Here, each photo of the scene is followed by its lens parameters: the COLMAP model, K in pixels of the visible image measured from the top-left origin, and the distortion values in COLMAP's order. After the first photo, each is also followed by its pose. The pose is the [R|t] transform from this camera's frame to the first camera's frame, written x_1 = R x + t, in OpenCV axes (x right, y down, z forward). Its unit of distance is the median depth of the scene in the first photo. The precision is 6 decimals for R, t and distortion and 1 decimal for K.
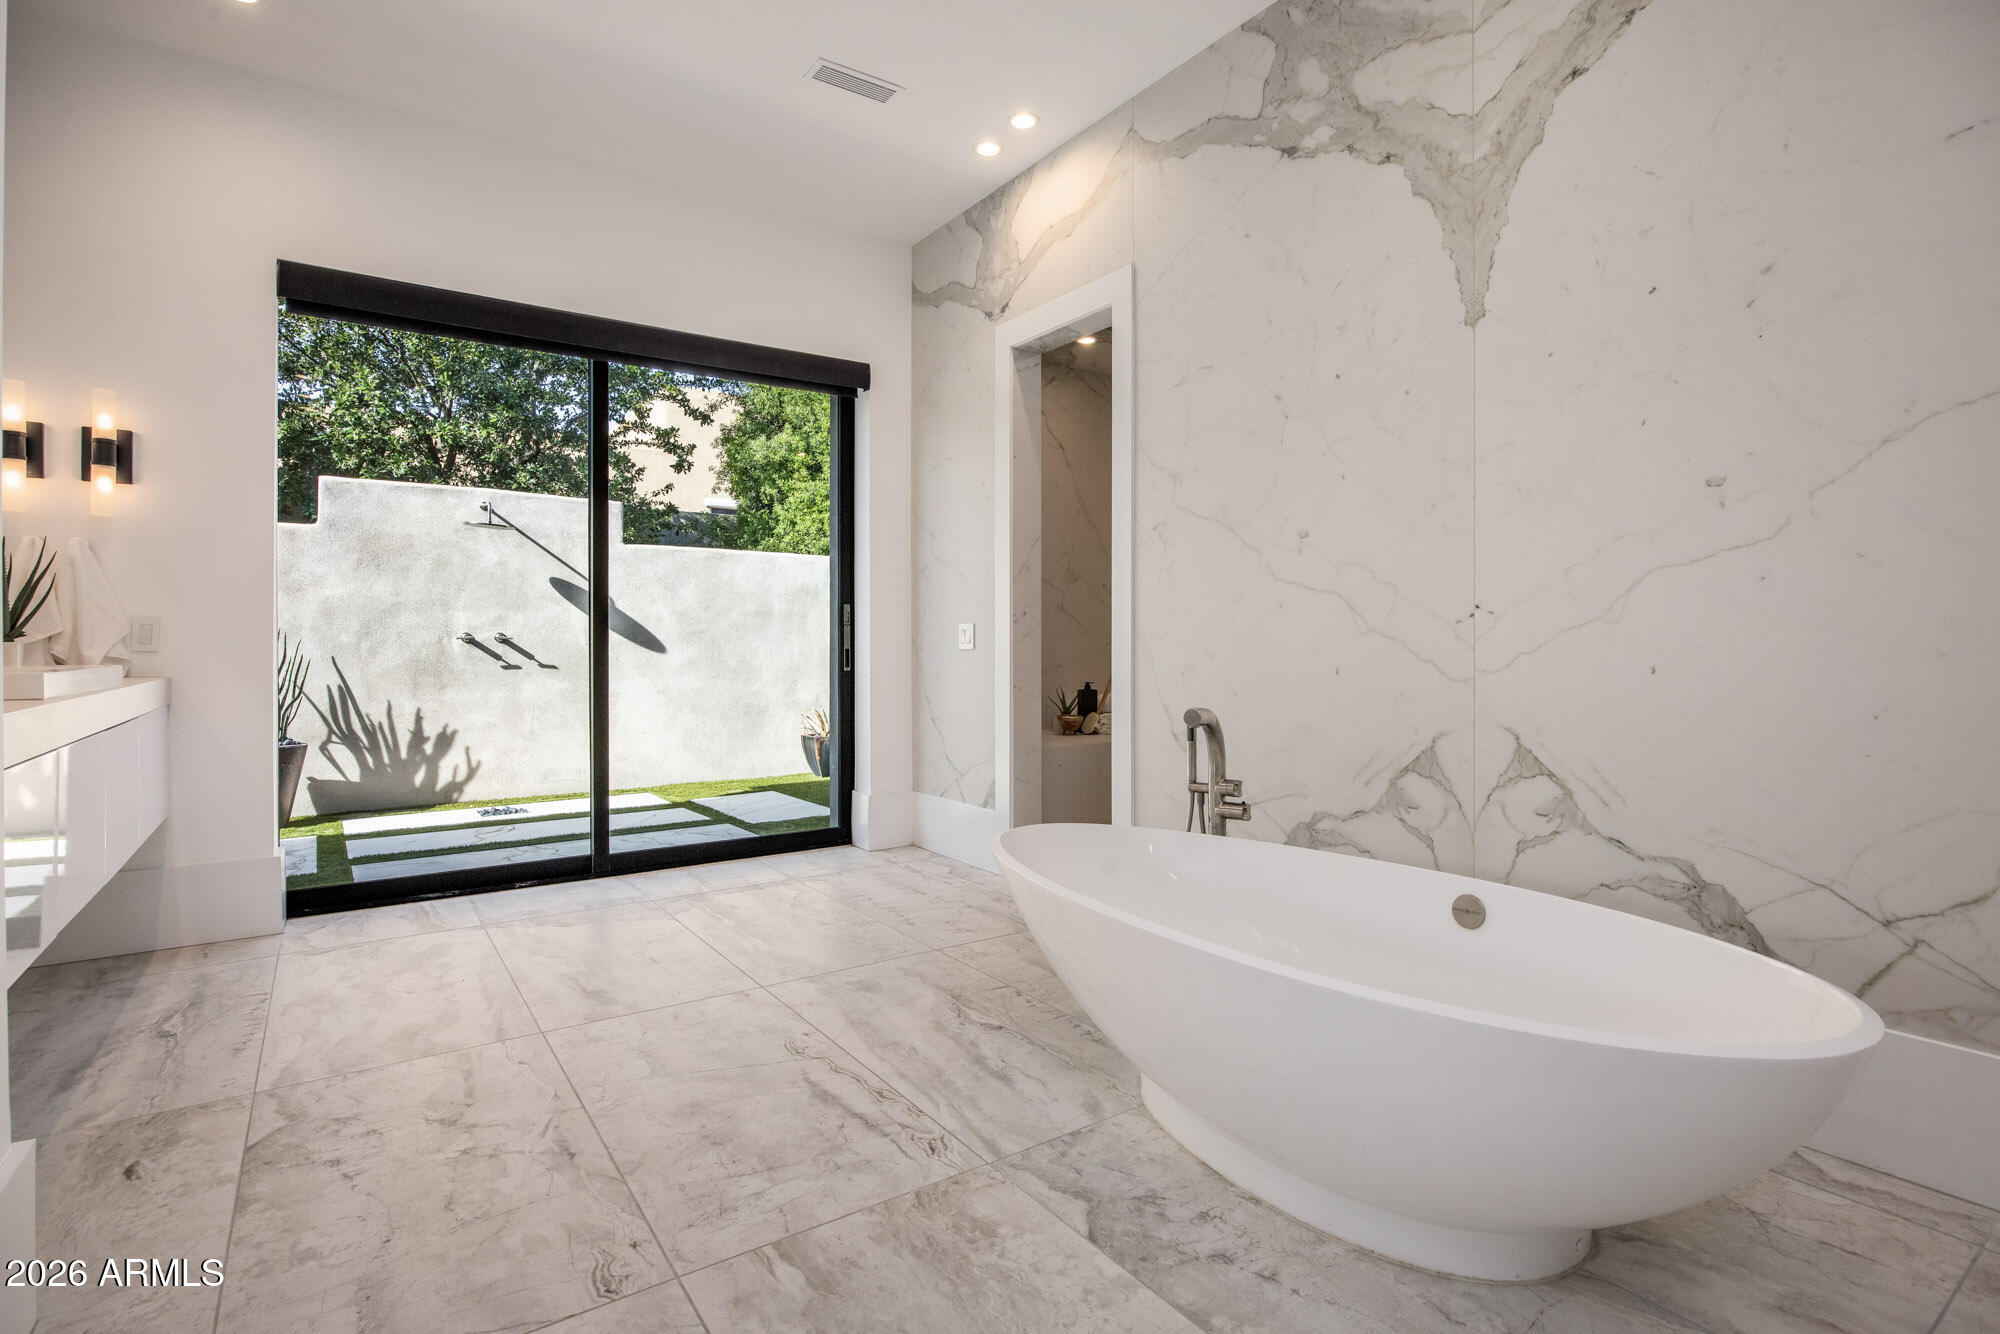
lens RADIAL K [[991.0, 0, 1000.0], [0, 991.0, 667.0], [0, 0, 1]] dist [-0.011746, -0.000289]
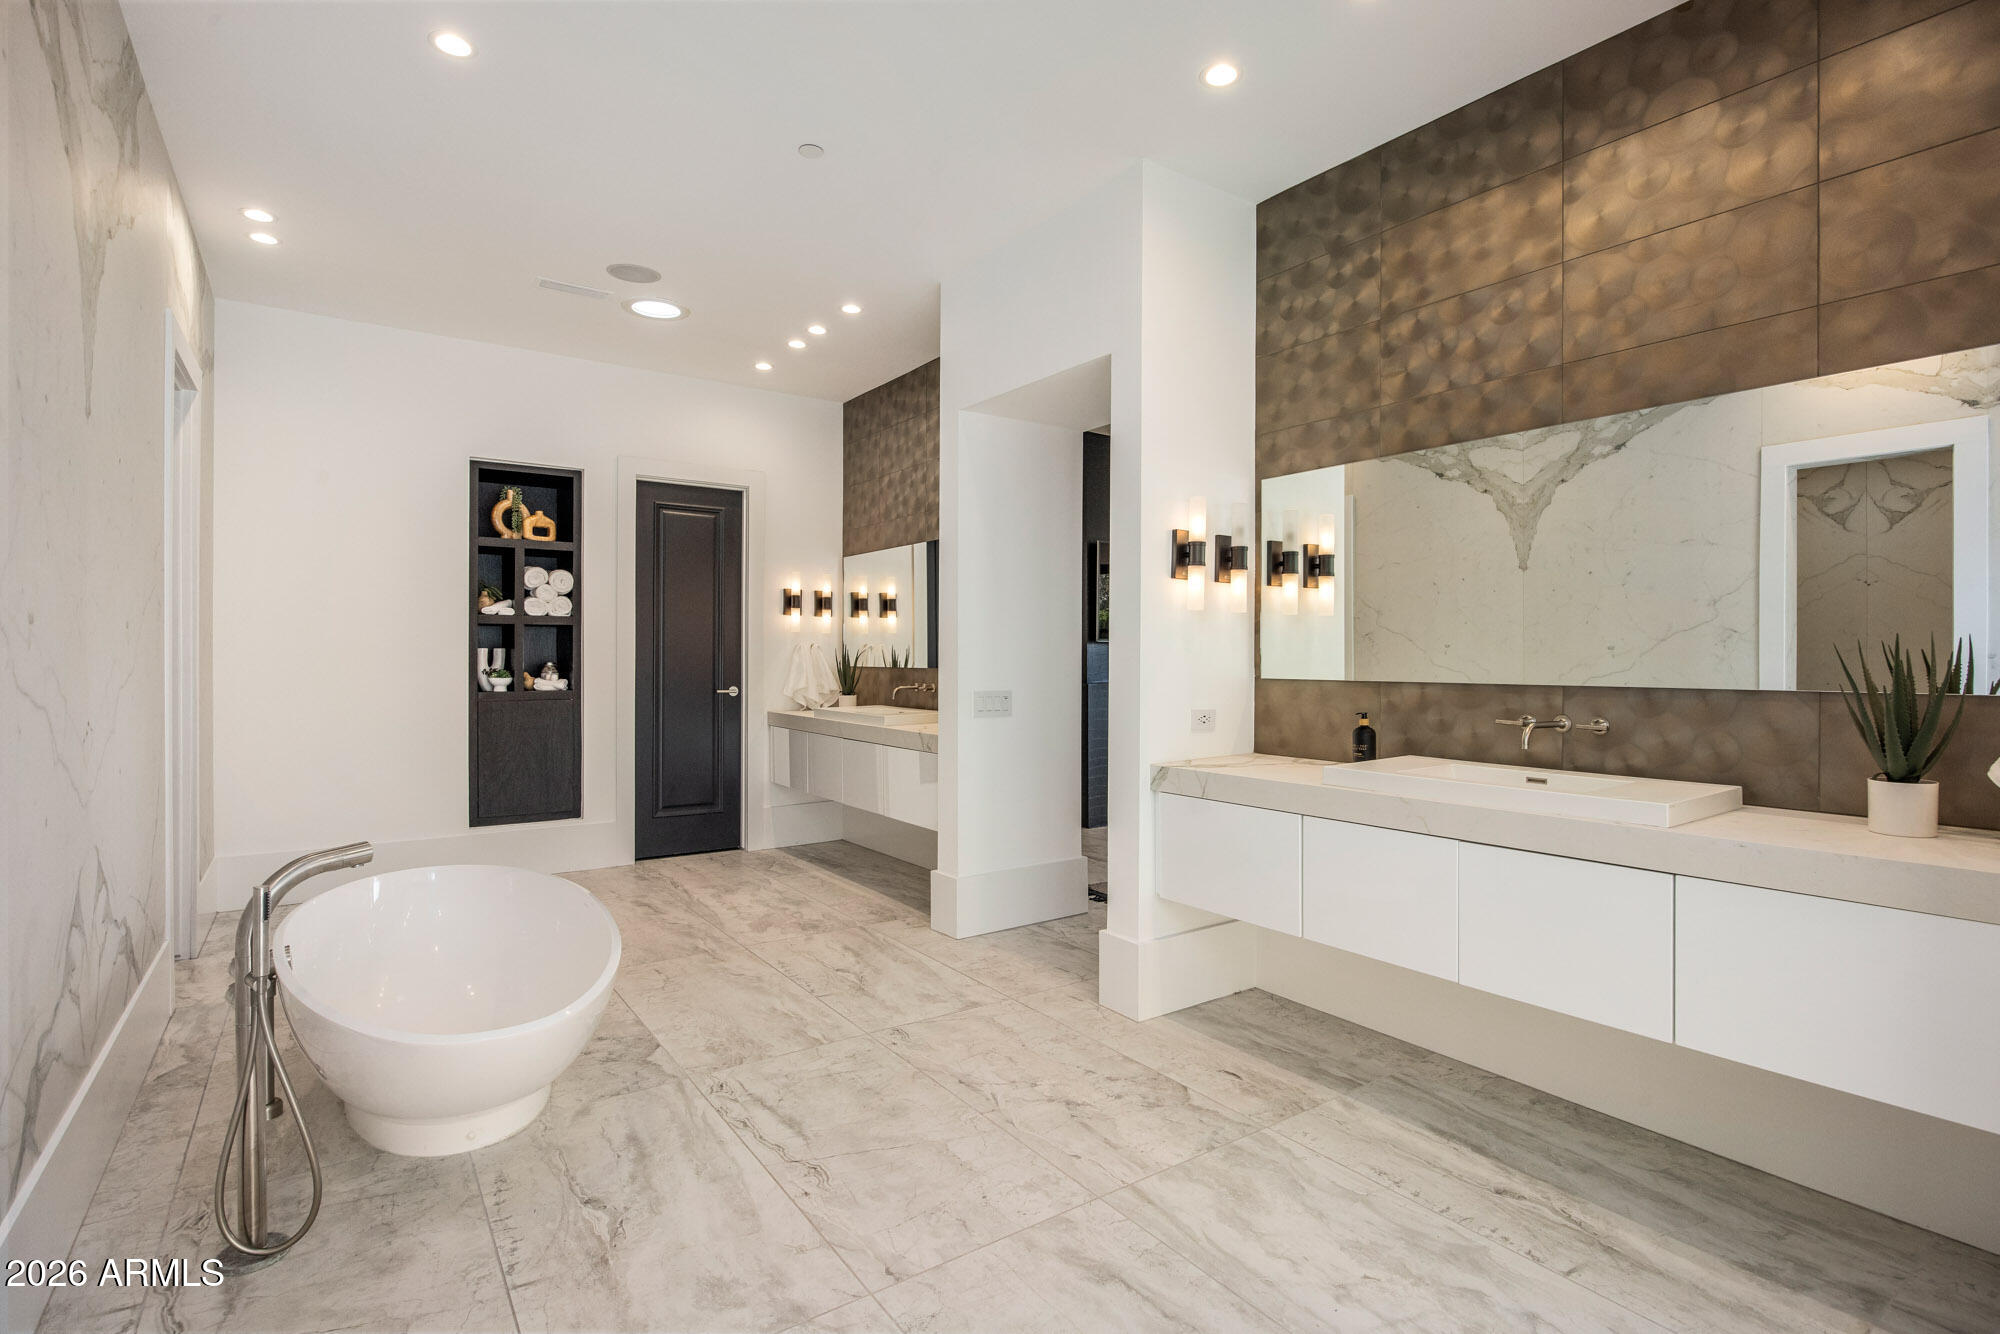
lens RADIAL K [[991.0, 0, 1000.0], [0, 991.0, 667.0], [0, 0, 1]] dist [-0.011746, -0.000289]
pose [[-0.999998, -0.000933, 0.001684, -0.437055], [-0.000876, 0.999438, 0.033499, -0.170127], [-0.001714, 0.033497, -0.999437, 2.201879]]
